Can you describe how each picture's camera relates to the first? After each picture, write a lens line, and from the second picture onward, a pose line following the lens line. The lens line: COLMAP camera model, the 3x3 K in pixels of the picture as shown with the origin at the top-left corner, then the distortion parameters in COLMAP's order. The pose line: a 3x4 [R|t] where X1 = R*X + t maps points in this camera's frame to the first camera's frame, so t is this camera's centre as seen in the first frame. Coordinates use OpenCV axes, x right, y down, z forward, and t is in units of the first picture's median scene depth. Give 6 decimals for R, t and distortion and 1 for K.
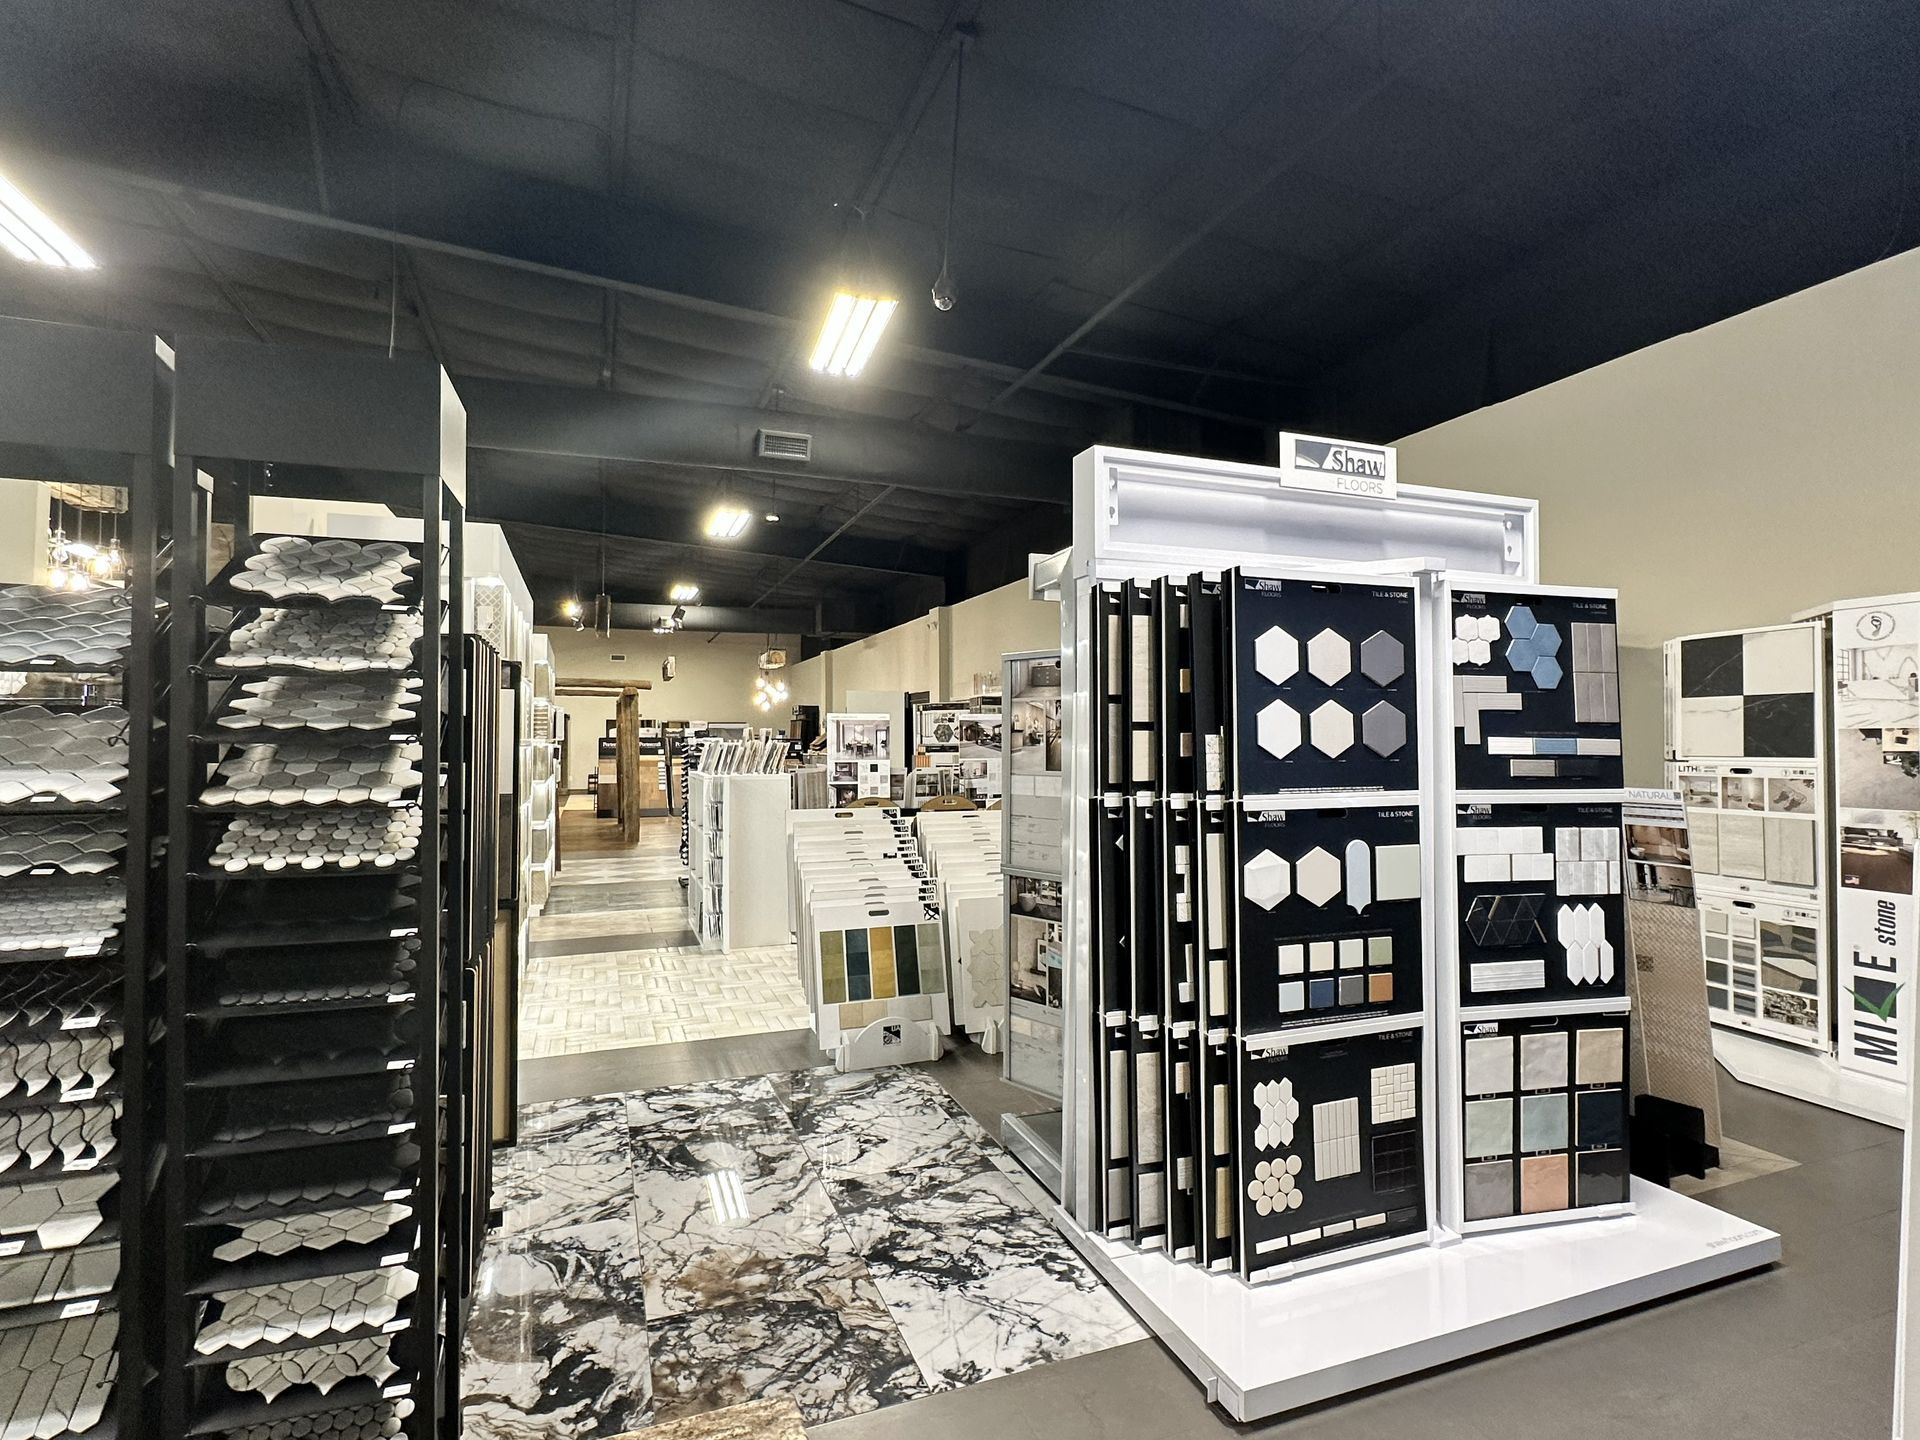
lens RADIAL K [[960.1, 0, 960.1], [0, 960.1, 721.1], [0, 0, 1]] dist [-0.000083, -0.000001]
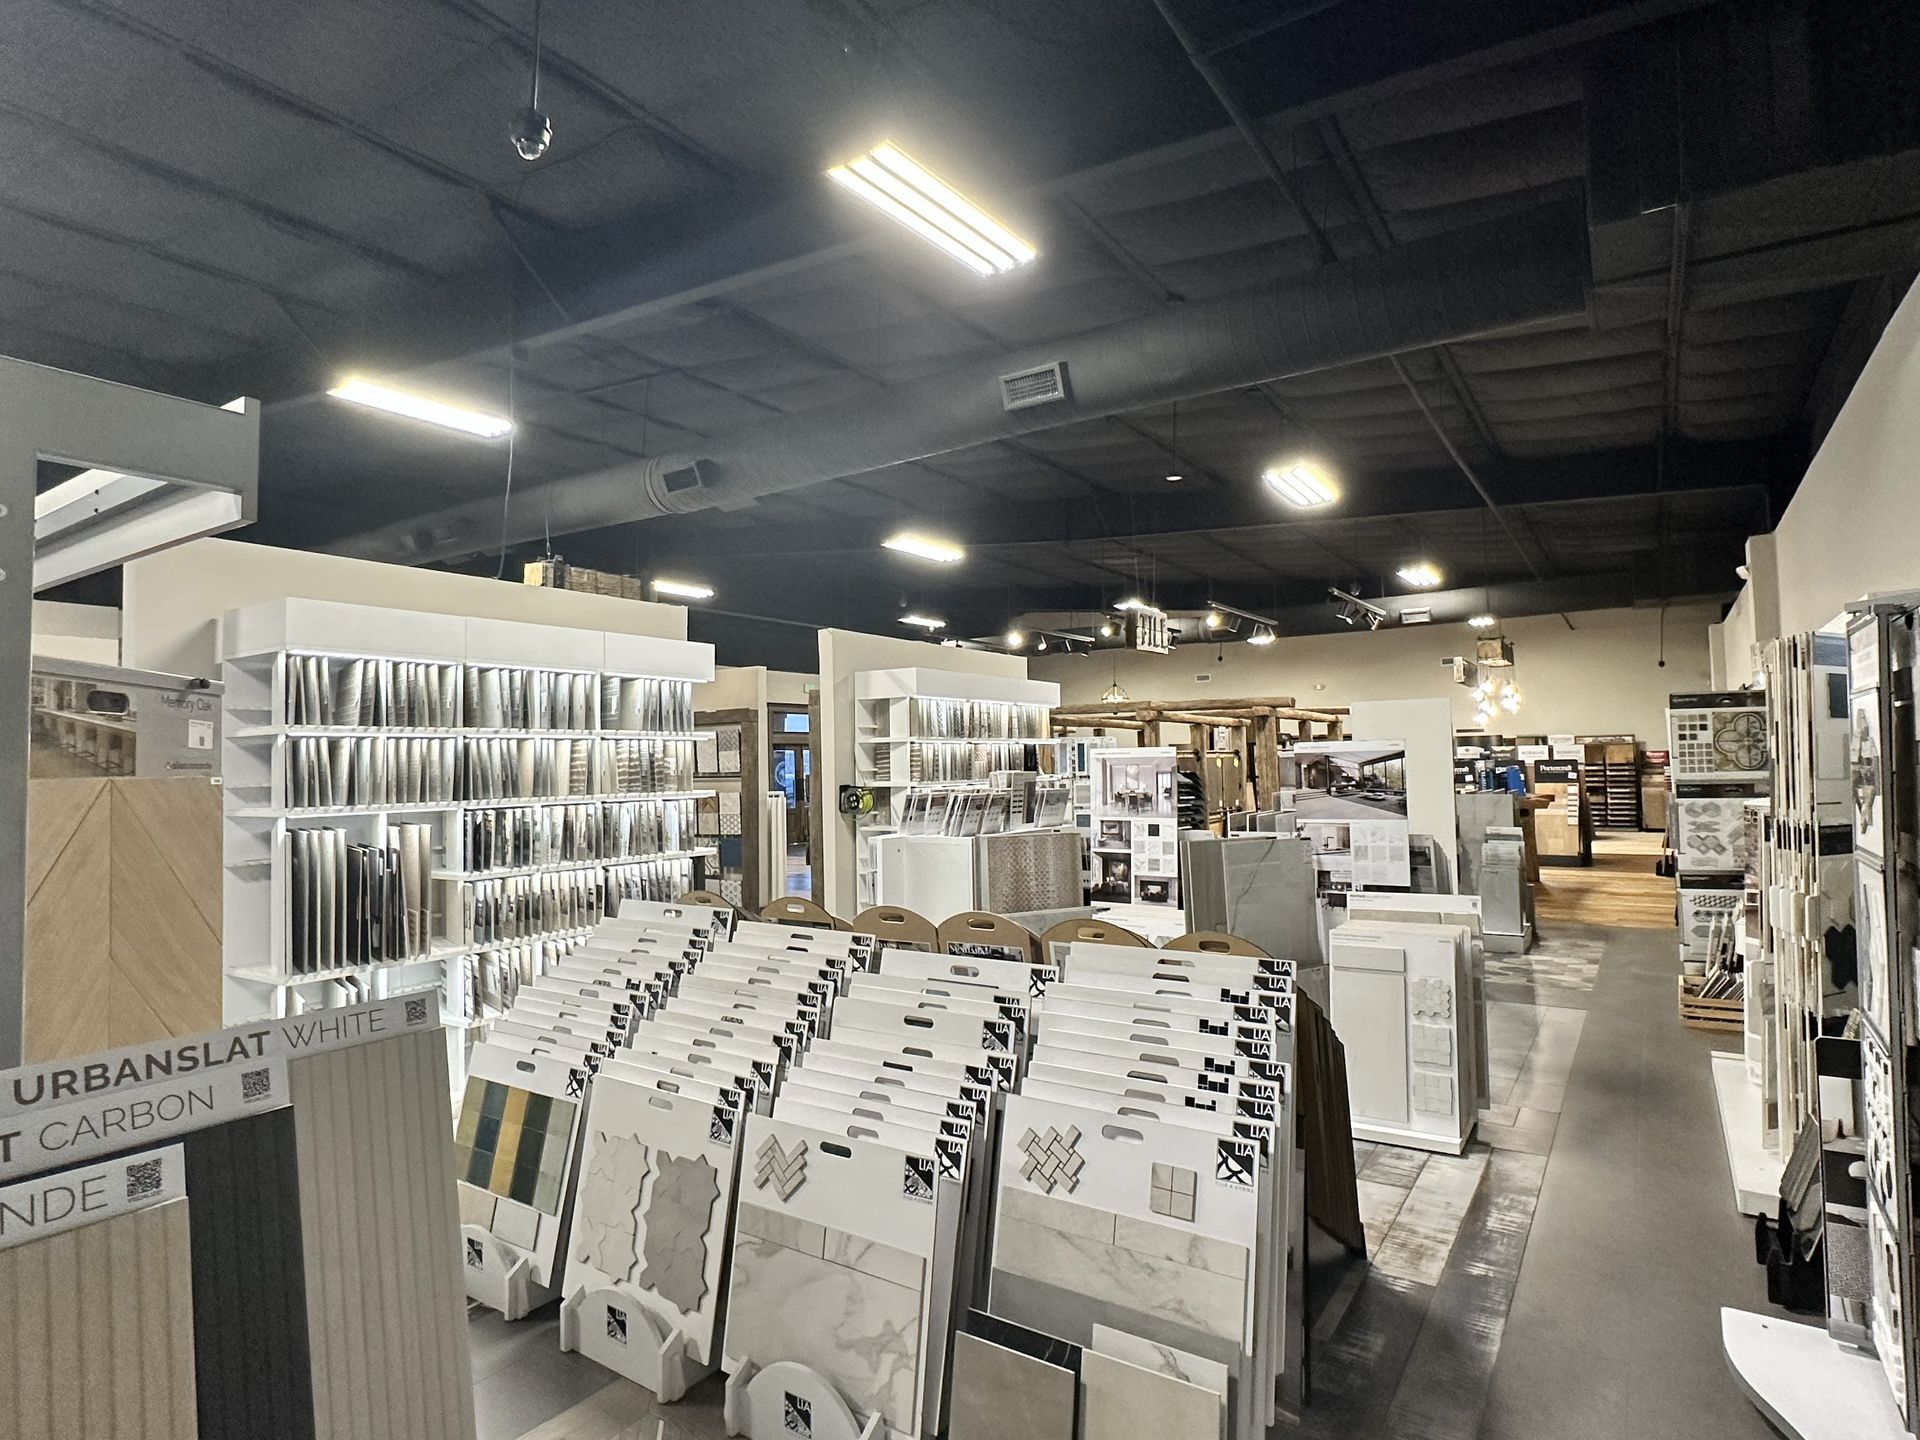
lens RADIAL K [[1034.5, 0, 955.0], [0, 1034.5, 733.2], [0, 0, 1]] dist [0.003858, 0.000414]
pose [[0.573206, -0.034370, -0.818690, 0.413130], [0.032153, 0.999294, -0.019440, -0.007916], [0.818780, -0.015180, 0.573907, 0.487435]]
